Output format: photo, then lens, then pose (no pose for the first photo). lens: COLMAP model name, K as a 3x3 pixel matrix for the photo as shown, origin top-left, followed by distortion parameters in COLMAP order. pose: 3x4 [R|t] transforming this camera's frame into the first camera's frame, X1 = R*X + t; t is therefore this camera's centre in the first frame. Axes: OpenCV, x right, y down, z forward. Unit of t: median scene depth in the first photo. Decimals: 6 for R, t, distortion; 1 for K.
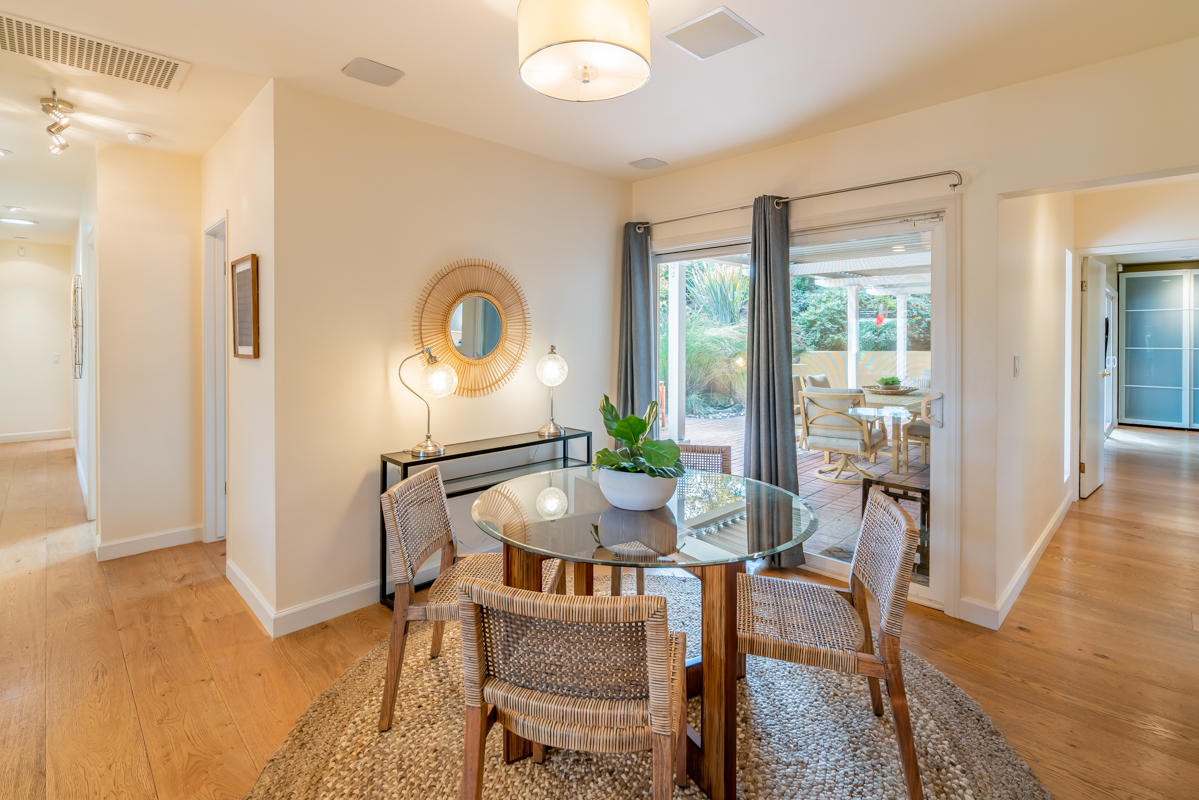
lens RADIAL K [[563.7, 0, 599.5], [0, 563.7, 400.0], [0, 0, 1]] dist [-0.000975, 0.000050]
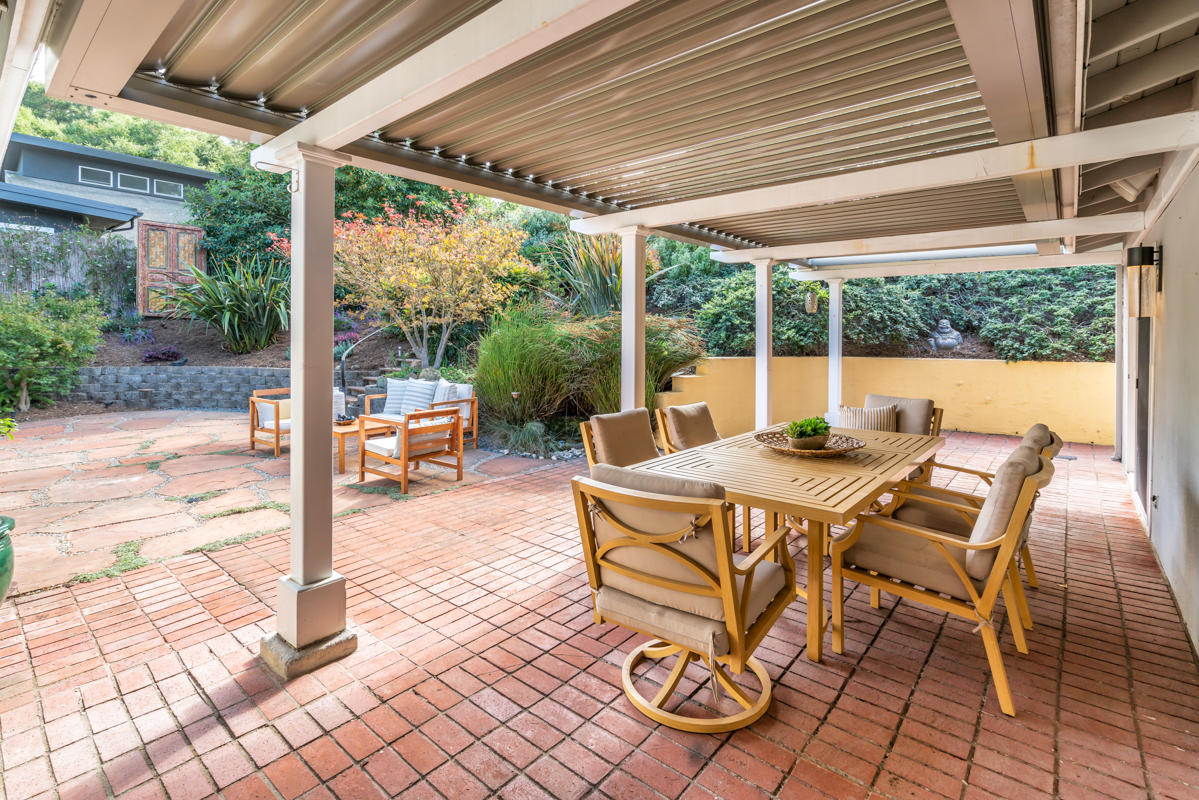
lens RADIAL K [[540.5, 0, 599.5], [0, 540.5, 400.0], [0, 0, 1]] dist [-0.001645, 0.000365]
pose [[0.996965, -0.000834, 0.077852, 0.178975], [0.000445, 0.999987, 0.005019, -0.035454], [-0.077855, -0.004969, 0.996952, 0.328955]]
